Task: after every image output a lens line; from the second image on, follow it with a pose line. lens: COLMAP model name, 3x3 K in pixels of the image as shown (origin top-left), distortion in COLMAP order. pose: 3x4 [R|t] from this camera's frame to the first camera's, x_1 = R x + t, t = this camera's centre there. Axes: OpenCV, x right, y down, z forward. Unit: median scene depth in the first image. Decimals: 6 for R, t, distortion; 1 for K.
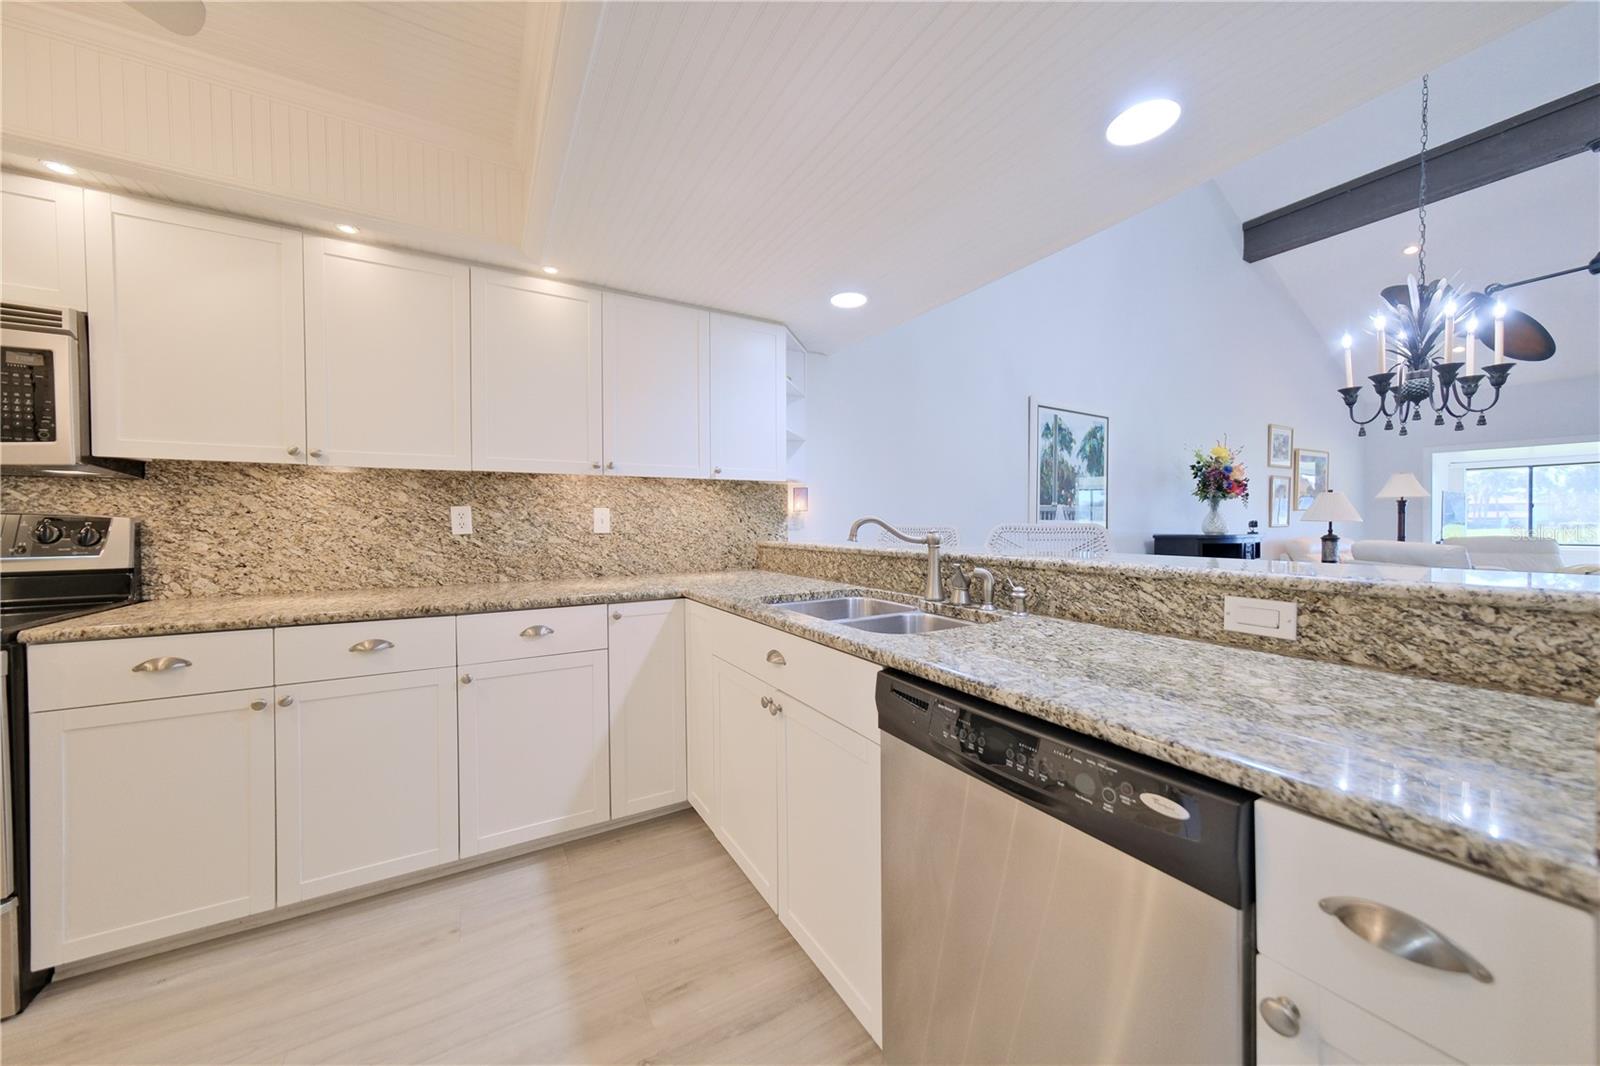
lens RADIAL K [[563.3, 0, 799.4], [0, 563.3, 528.5], [0, 0, 1]] dist [-0.000008, 0.001966]
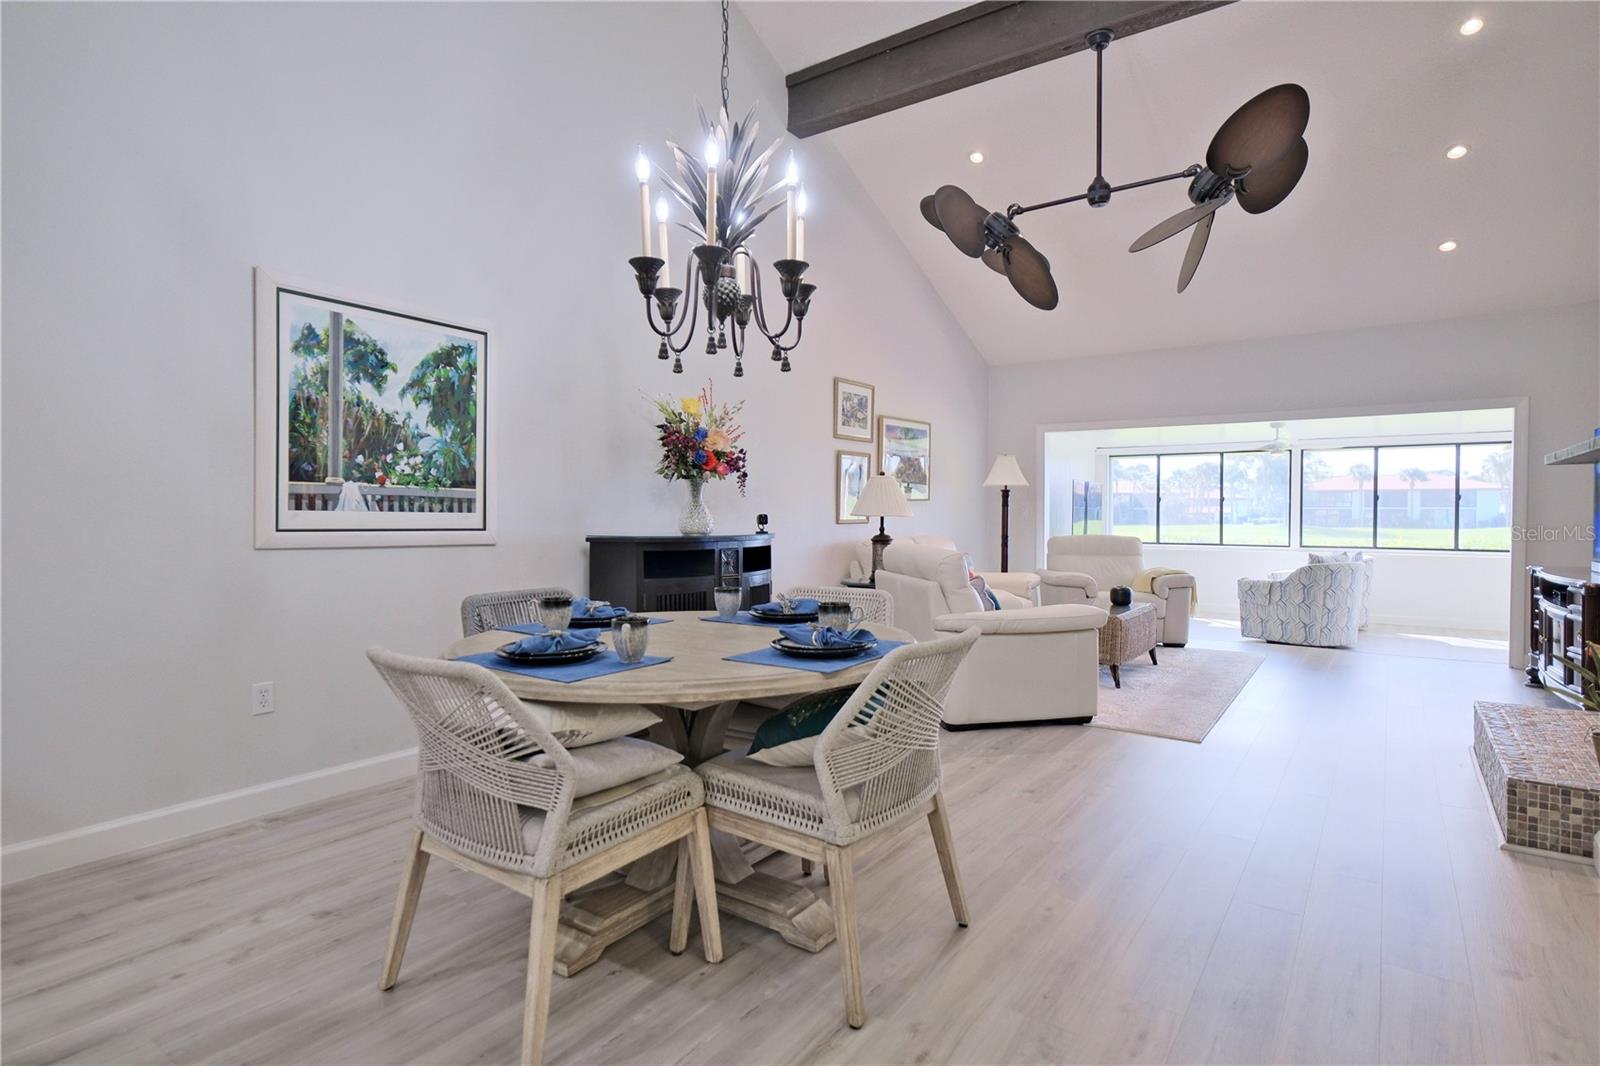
lens RADIAL K [[819.4, 0, 800.2], [0, 819.4, 527.2], [0, 0, 1]] dist [0.004497, 0.004306]
pose [[0.913574, -0.000250, 0.406672, 0.986557], [-0.002422, 0.999979, 0.006055, -0.010180], [-0.406664, -0.006517, 0.913554, 0.211325]]
